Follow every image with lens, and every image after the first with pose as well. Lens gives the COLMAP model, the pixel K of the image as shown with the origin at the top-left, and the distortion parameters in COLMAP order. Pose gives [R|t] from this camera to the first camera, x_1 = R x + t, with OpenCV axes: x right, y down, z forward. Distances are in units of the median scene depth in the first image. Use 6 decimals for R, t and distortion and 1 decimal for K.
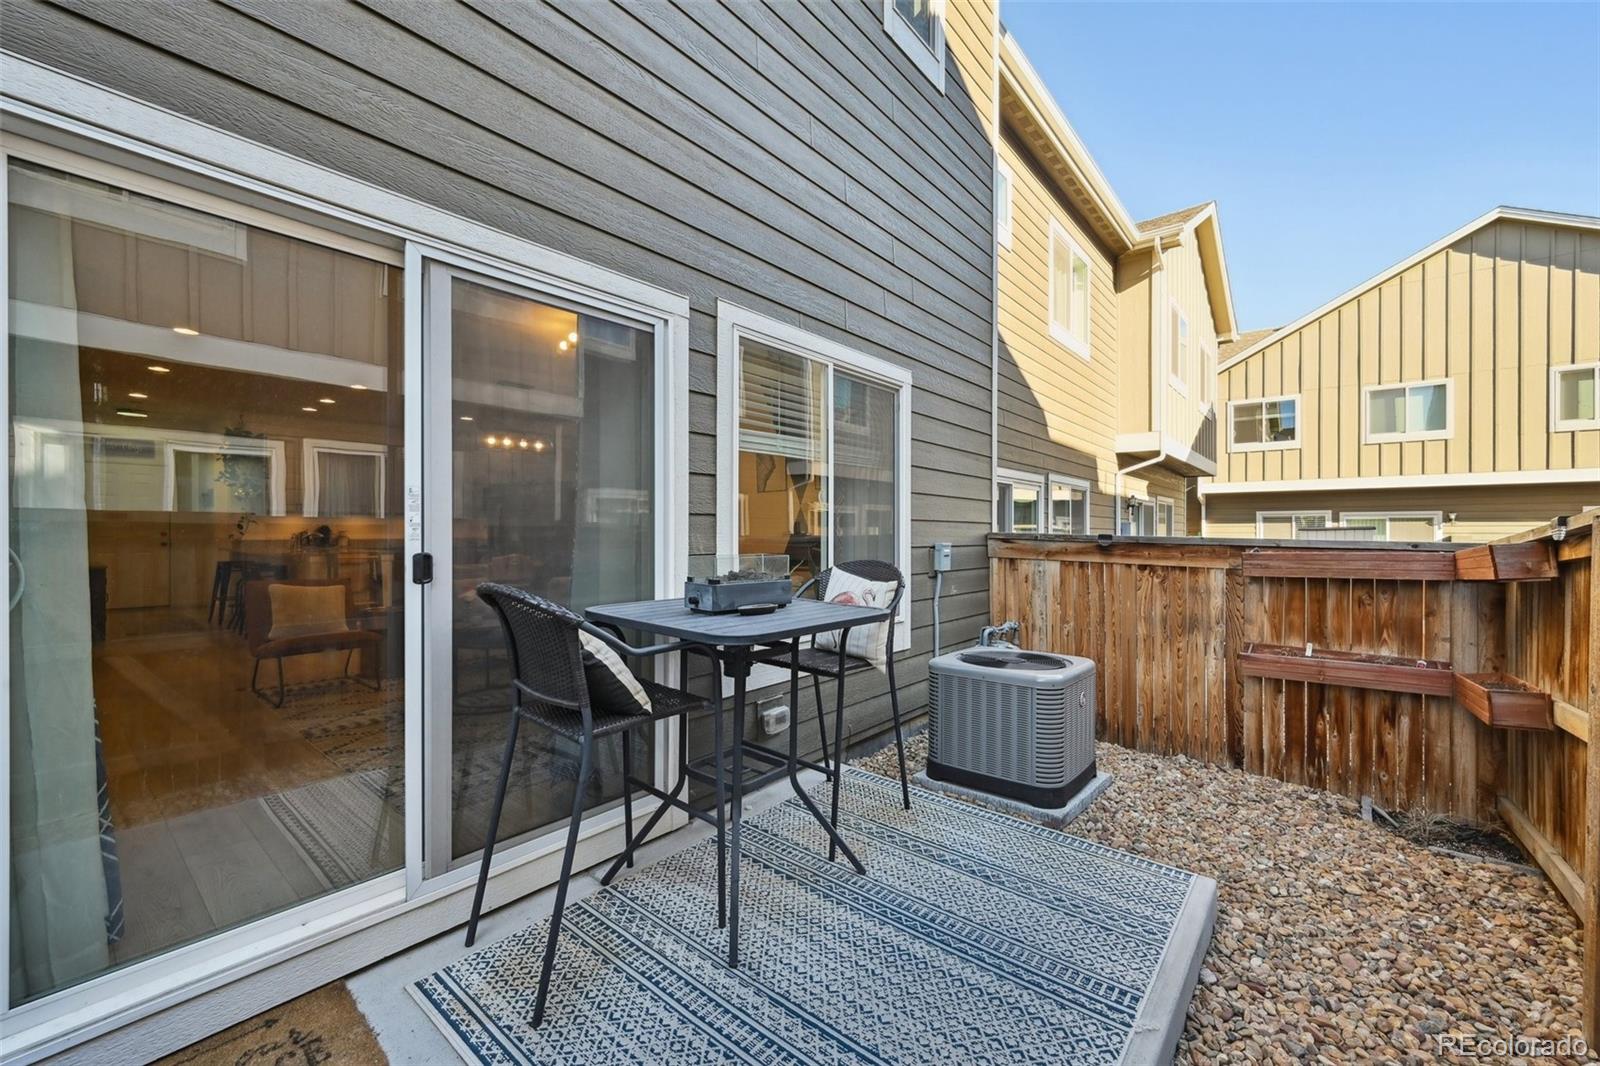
lens RADIAL K [[639.5, 0, 803.9], [0, 639.5, 528.7], [0, 0, 1]] dist [-0.003589, 0.000033]
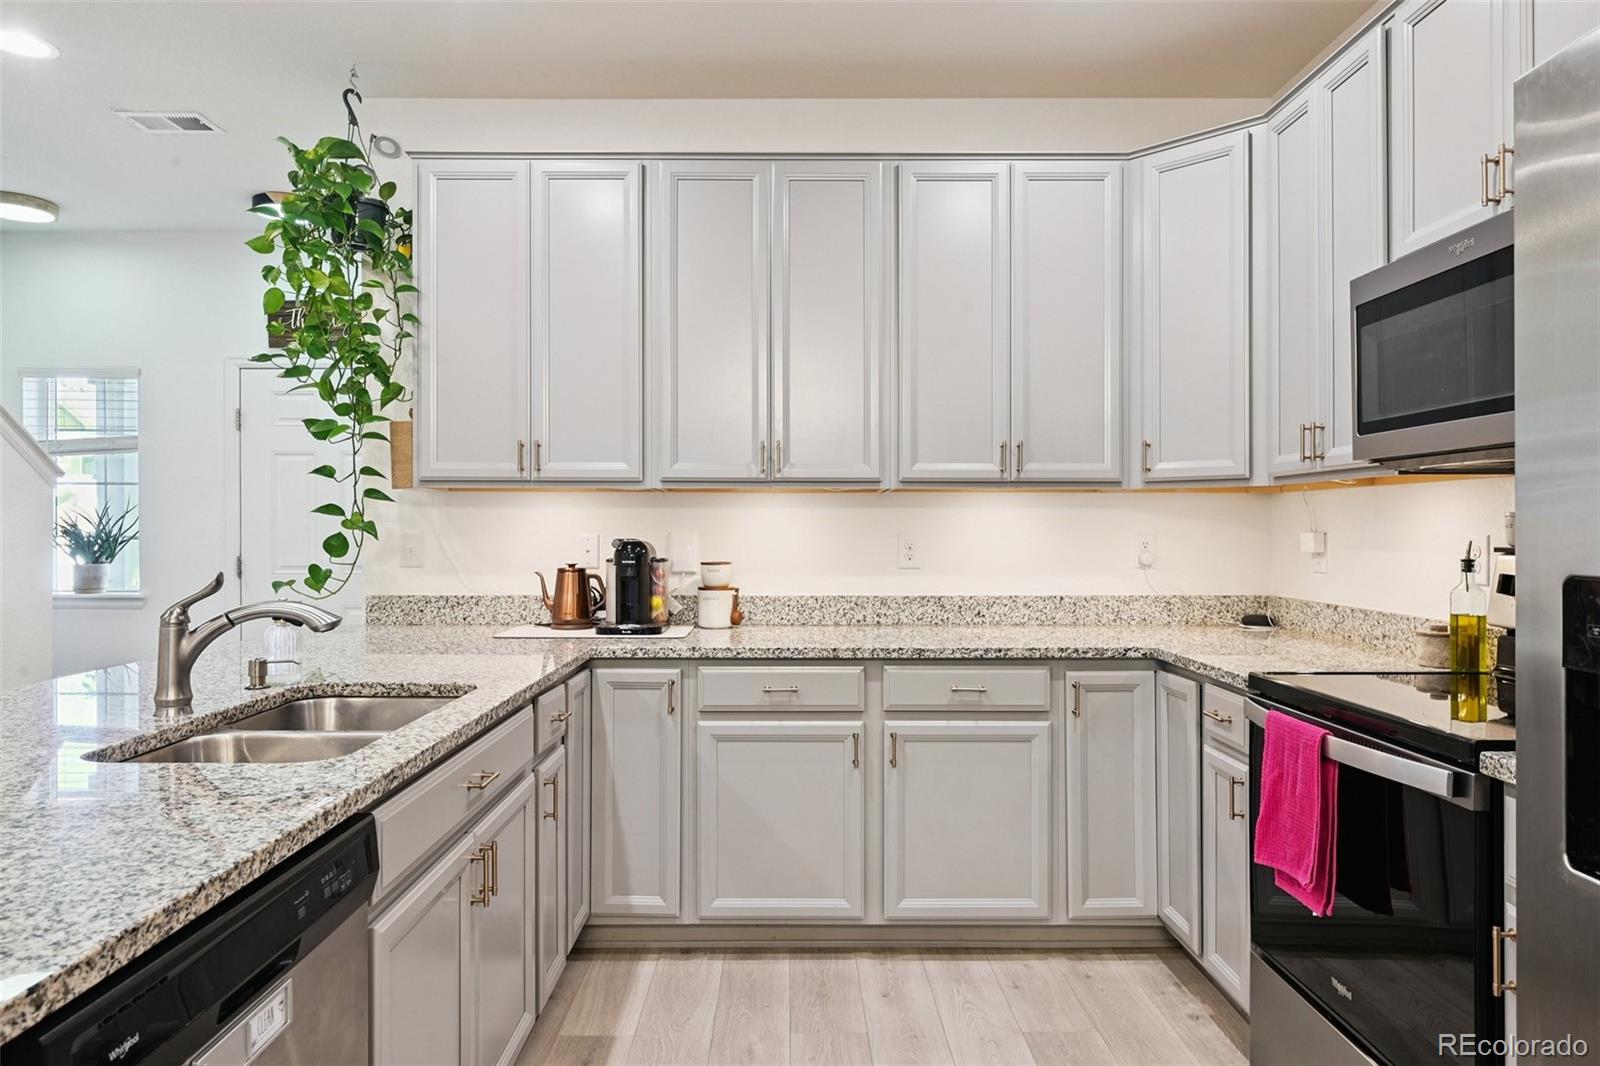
lens RADIAL K [[997.0, 0, 794.0], [0, 997.0, 521.3], [0, 0, 1]] dist [0.003433, -0.007278]
pose [[0.644794, -0.006553, -0.764329, -0.561319], [-0.000235, 0.999962, -0.008771, -0.011122], [0.764357, 0.005835, 0.644767, 1.035771]]
